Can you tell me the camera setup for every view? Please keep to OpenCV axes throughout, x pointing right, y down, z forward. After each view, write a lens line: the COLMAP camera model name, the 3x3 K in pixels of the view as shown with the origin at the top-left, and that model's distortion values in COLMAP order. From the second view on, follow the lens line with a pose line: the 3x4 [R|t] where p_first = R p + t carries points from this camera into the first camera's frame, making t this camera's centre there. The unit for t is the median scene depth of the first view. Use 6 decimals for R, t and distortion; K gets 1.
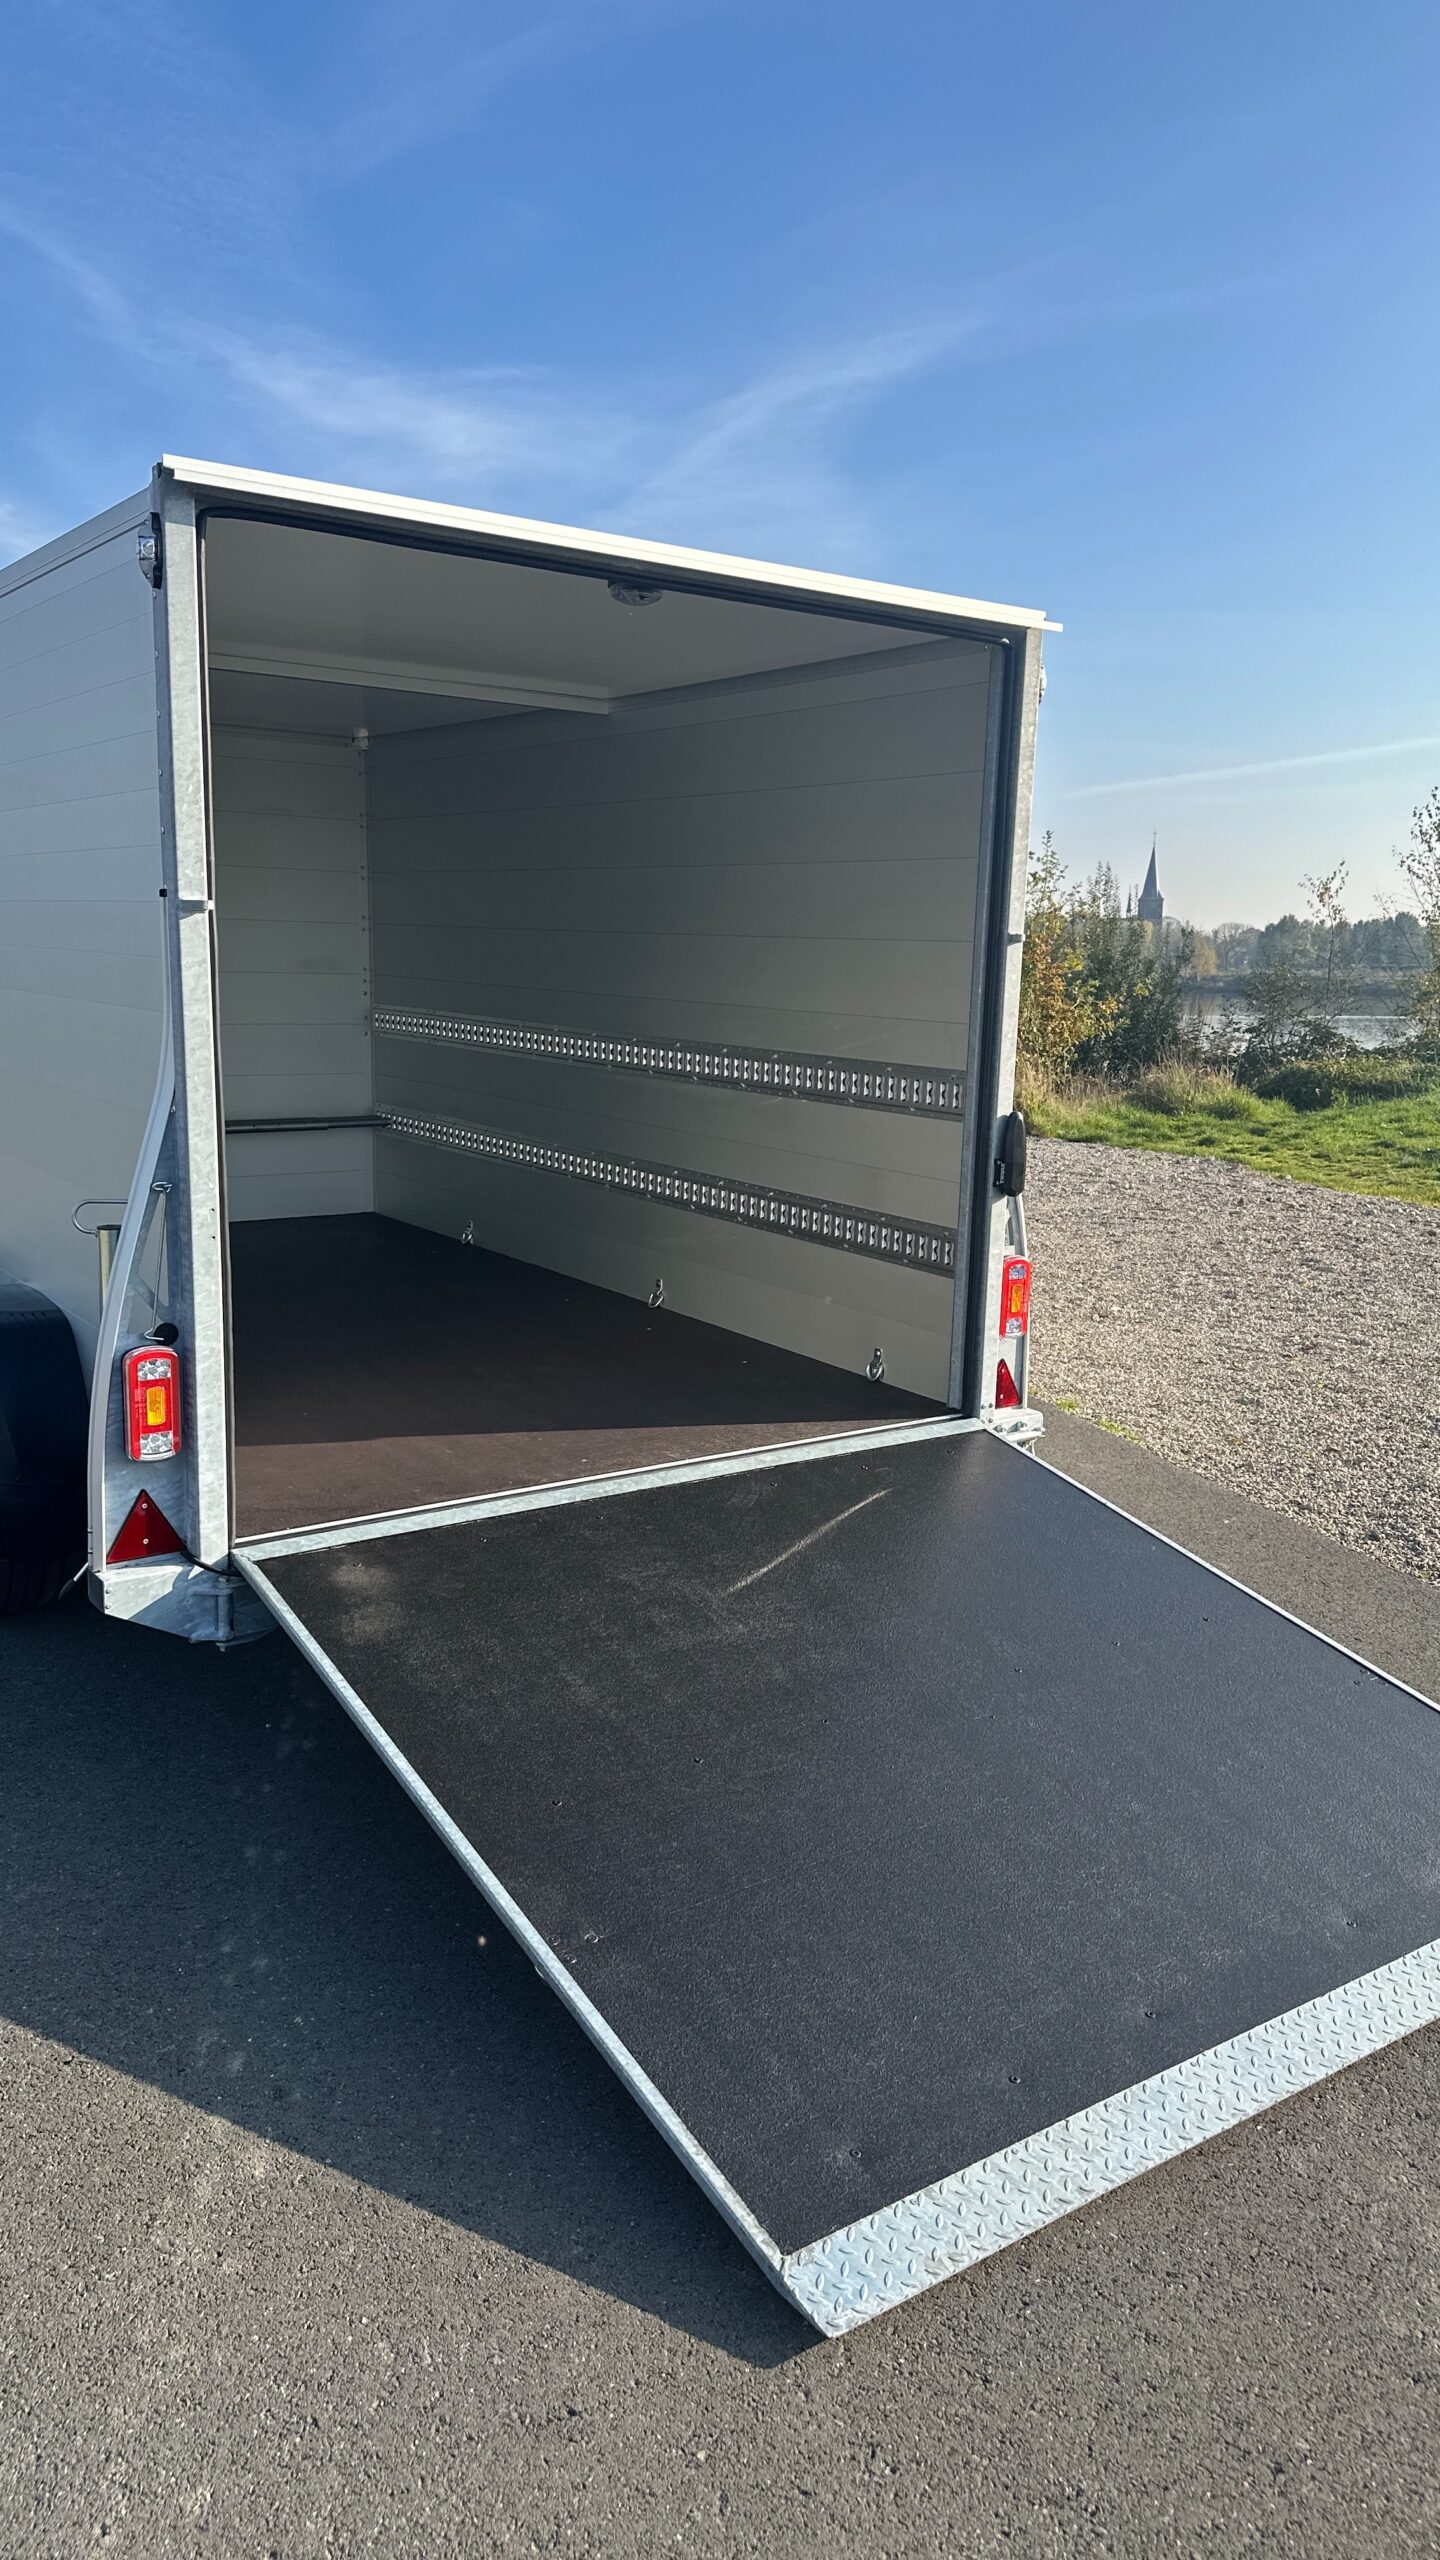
lens RADIAL K [[1798.9, 0, 741.8], [0, 1798.9, 1299.3], [0, 0, 1]] dist [0.070247, -0.086598]
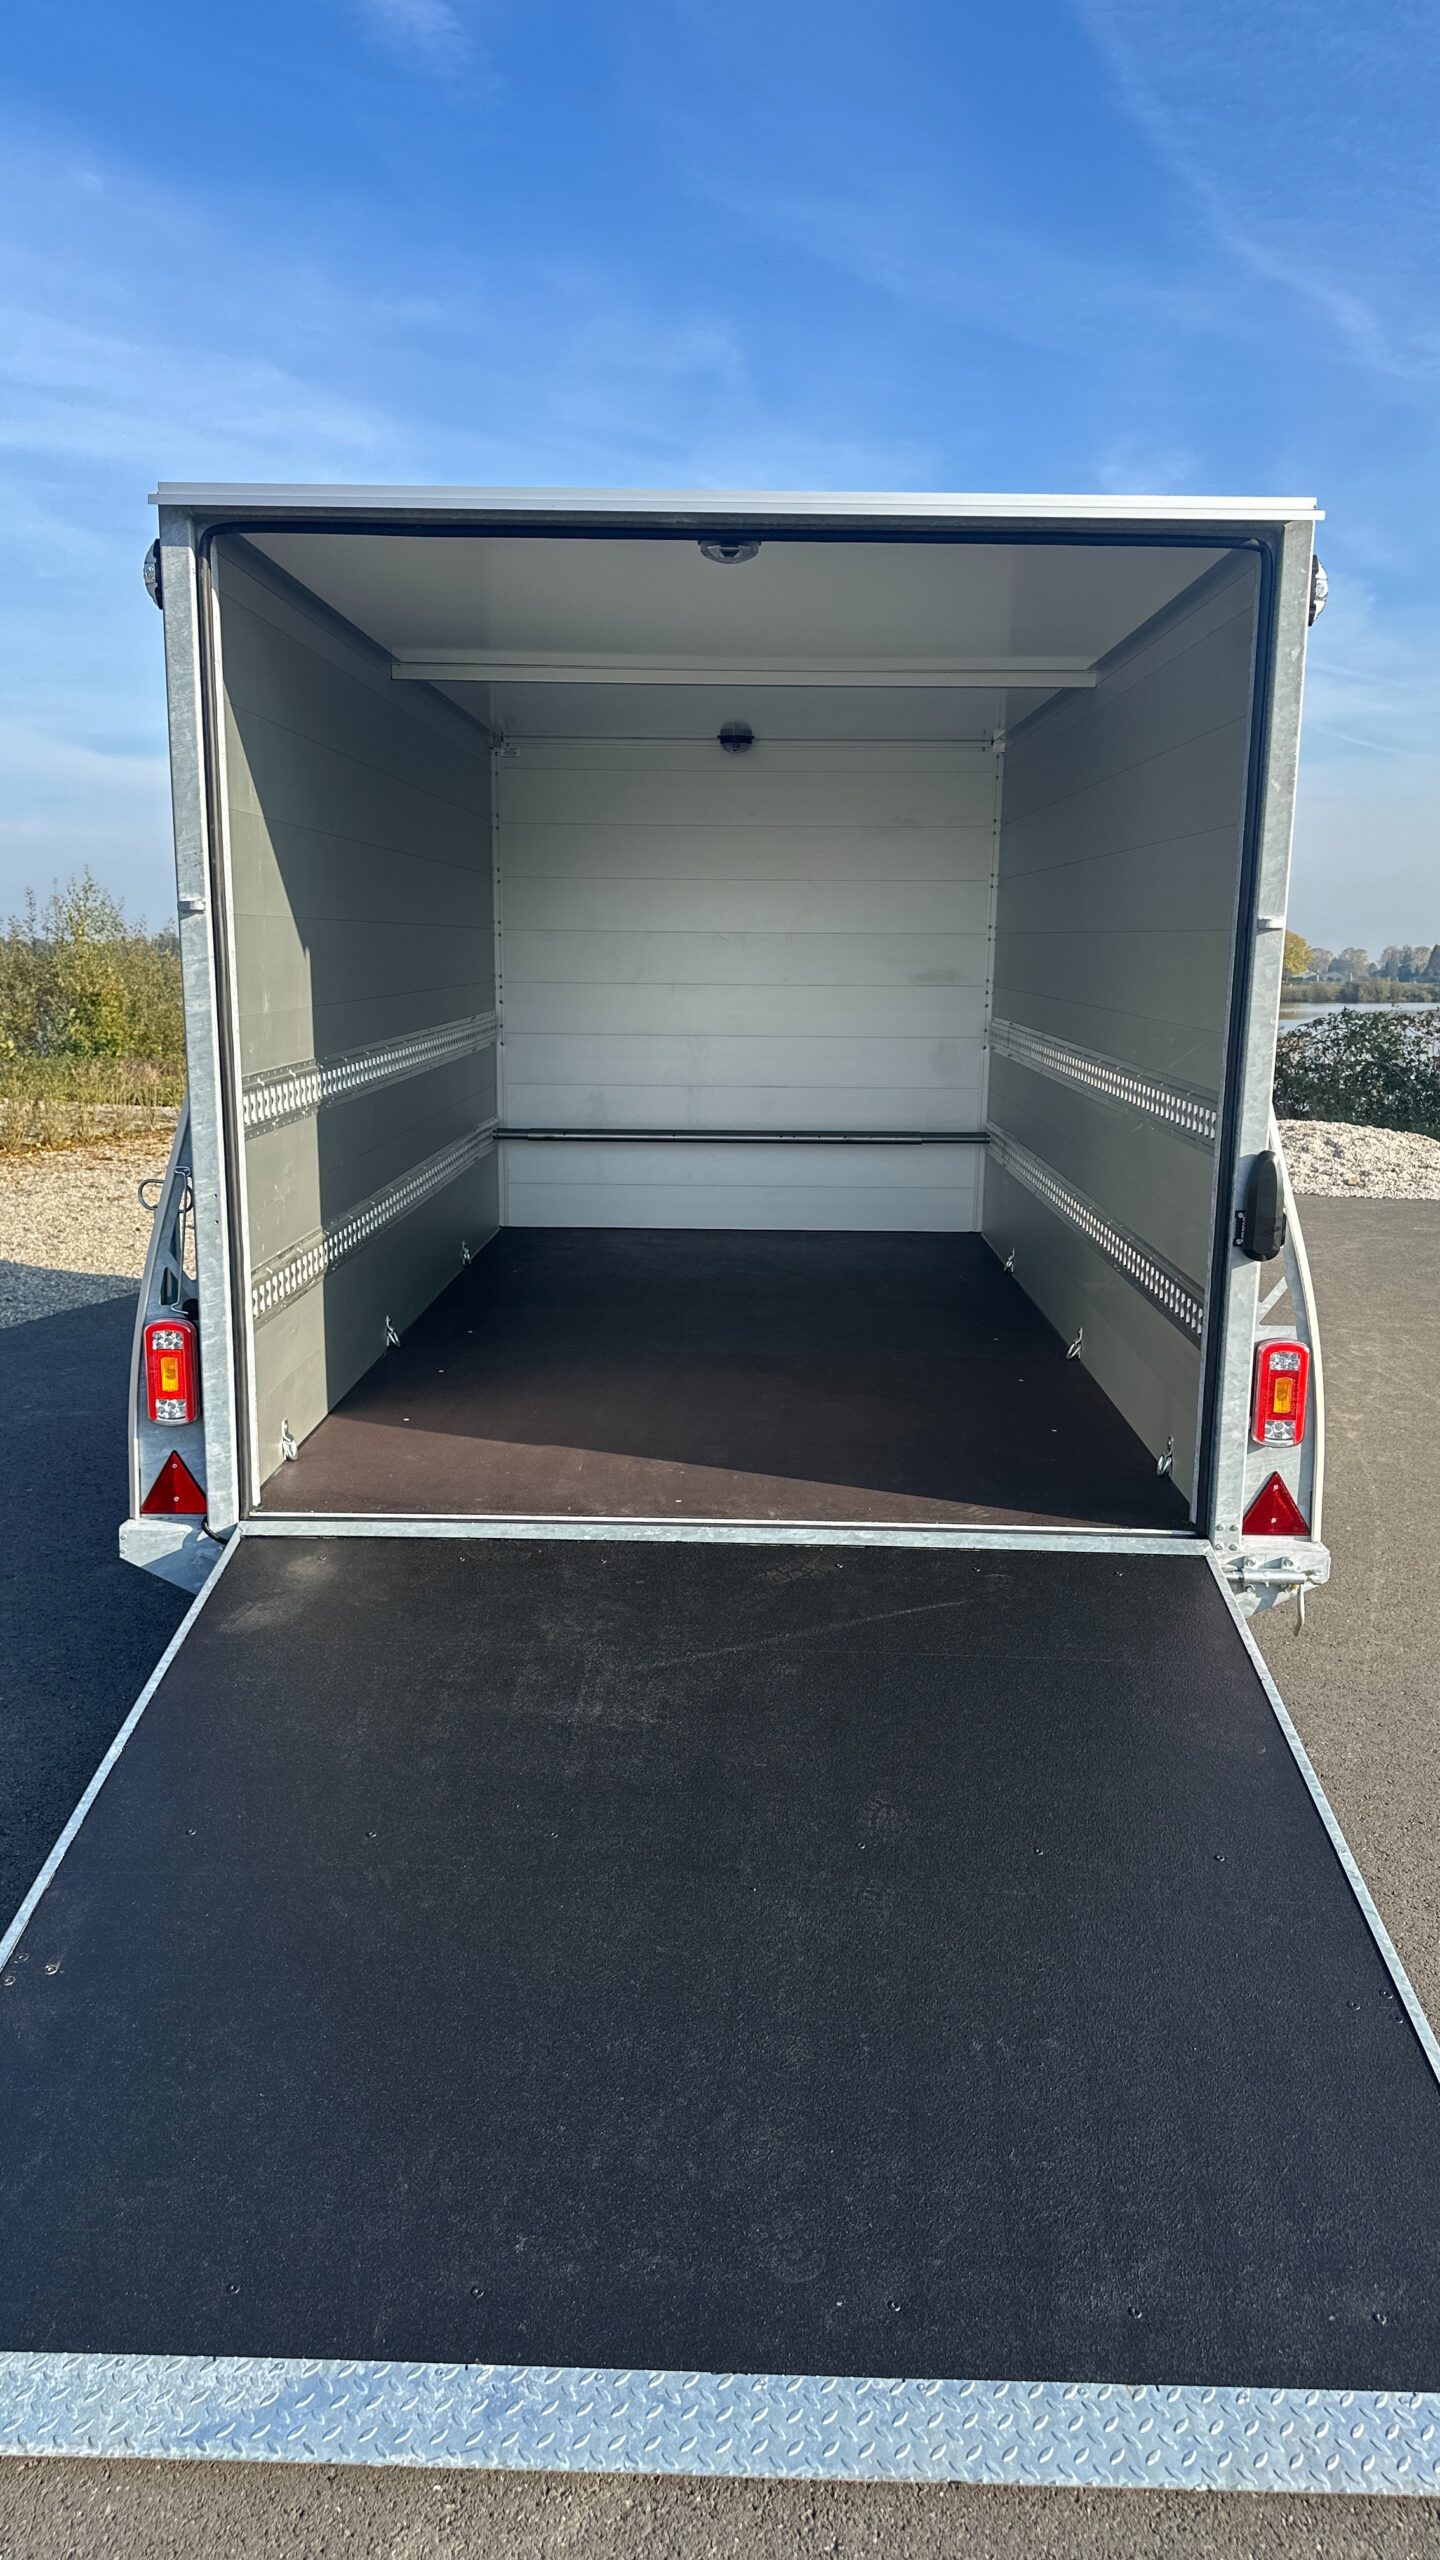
lens RADIAL K [[1798.9, 0, 738.1], [0, 1798.9, 1296.6], [0, 0, 1]] dist [0.070247, -0.086598]
pose [[0.802171, 0.101435, -0.588416, 0.486288], [-0.109010, 0.993781, 0.022704, -0.040590], [0.587059, 0.045931, 0.808240, 0.277356]]
